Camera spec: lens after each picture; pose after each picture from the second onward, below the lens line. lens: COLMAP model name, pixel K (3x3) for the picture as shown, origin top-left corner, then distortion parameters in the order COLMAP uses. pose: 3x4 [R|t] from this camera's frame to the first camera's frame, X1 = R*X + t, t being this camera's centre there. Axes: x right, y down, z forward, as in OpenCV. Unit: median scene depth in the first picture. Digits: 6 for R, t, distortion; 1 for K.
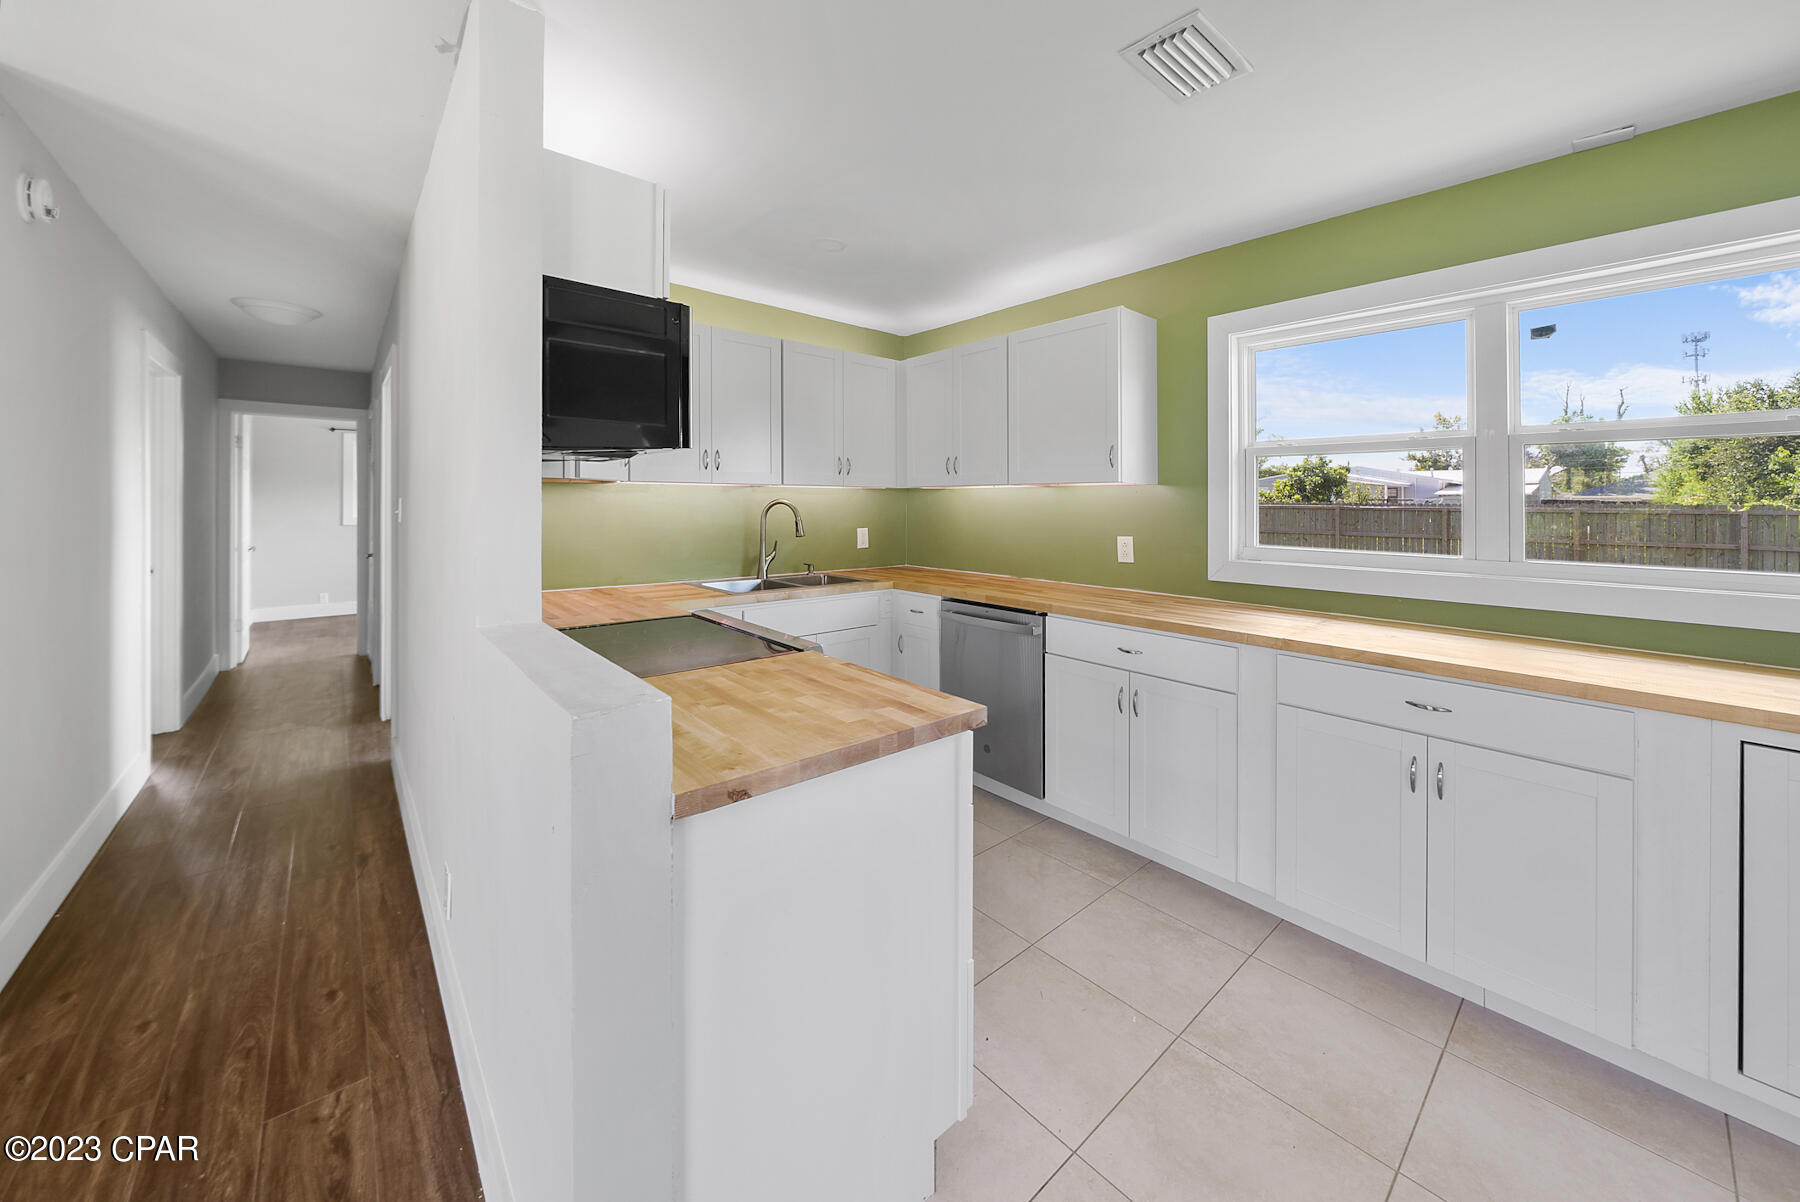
lens RADIAL K [[664.3, 0, 906.7], [0, 664.3, 492.0], [0, 0, 1]] dist [0.000409, 0.000295]
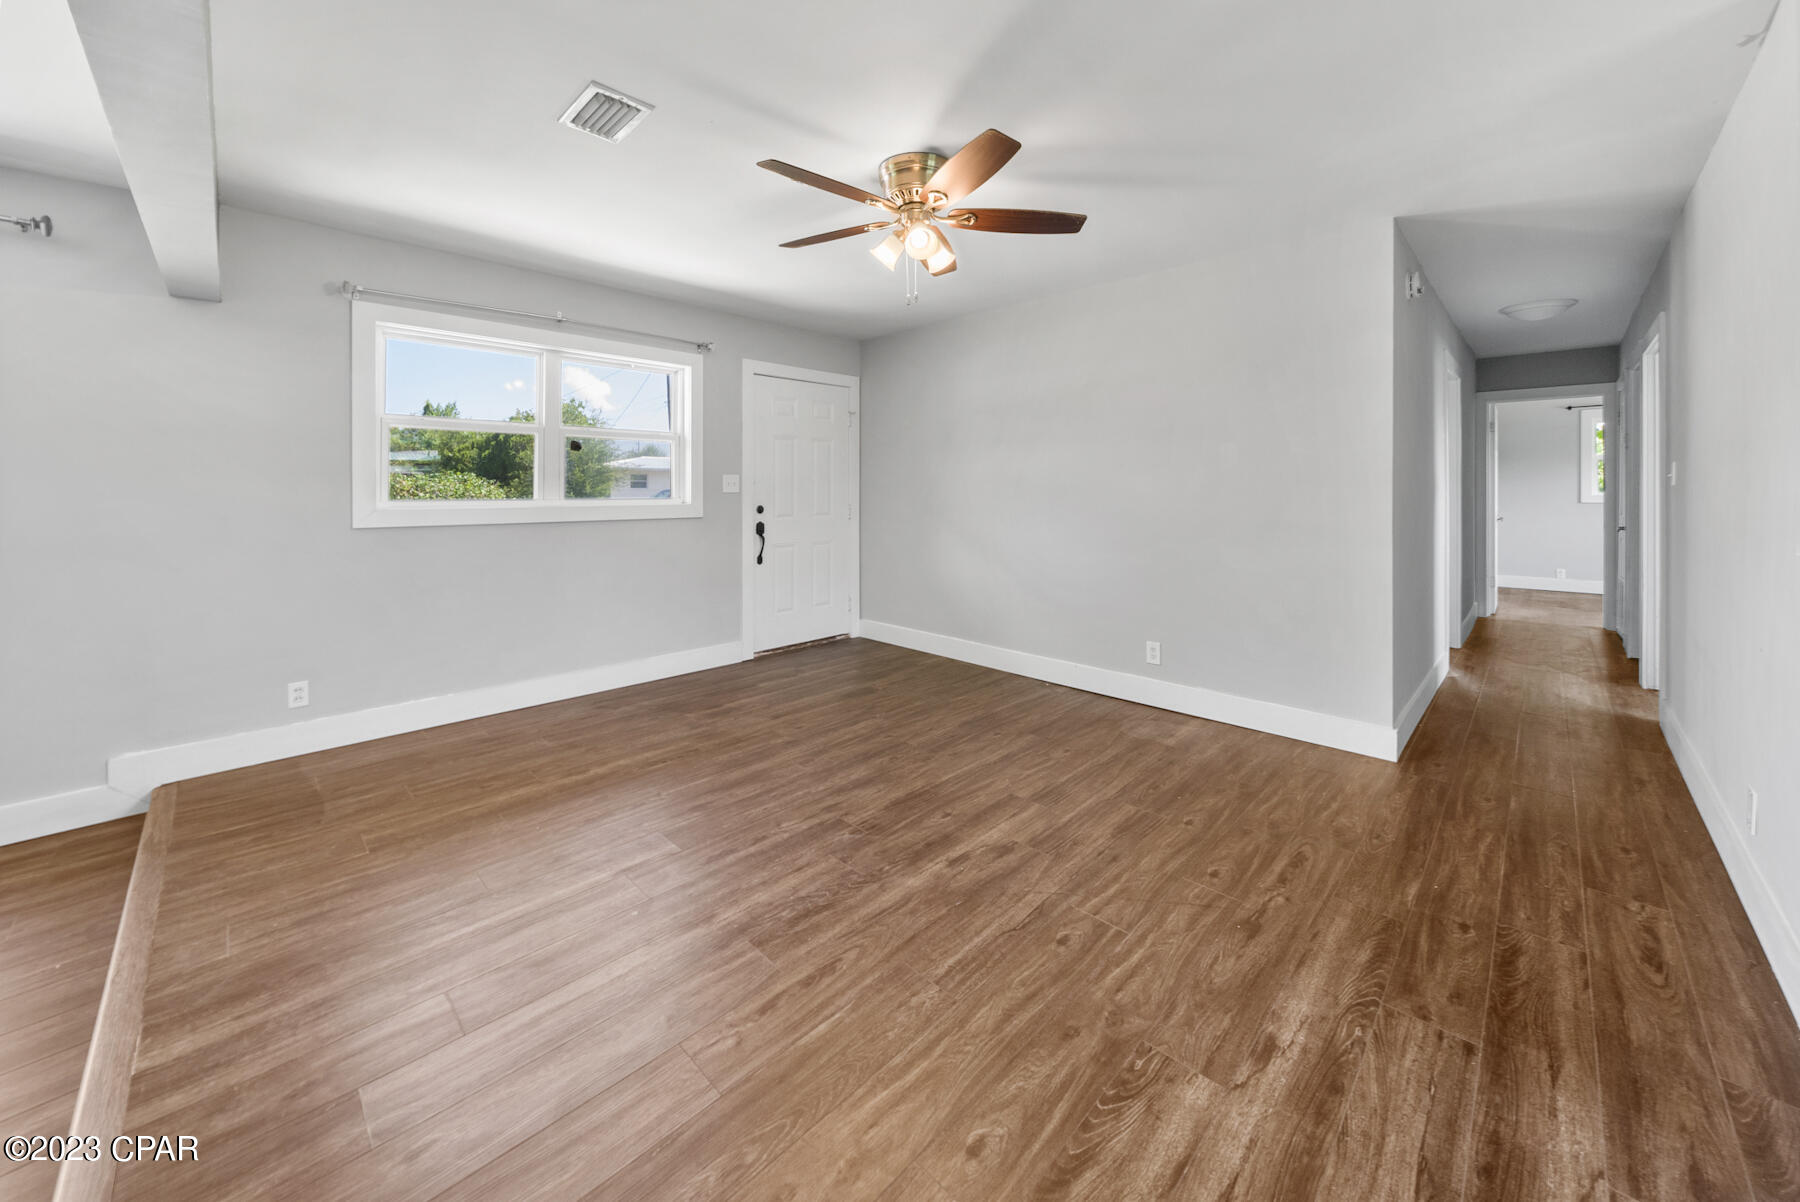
lens RADIAL K [[664.3, 0, 906.7], [0, 664.3, 492.0], [0, 0, 1]] dist [0.000409, 0.000295]
pose [[0.088267, 0.009530, -0.996051, 0.129407], [0.012926, 0.999859, 0.010712, 0.022358], [0.996013, -0.013821, 0.088131, -0.225031]]
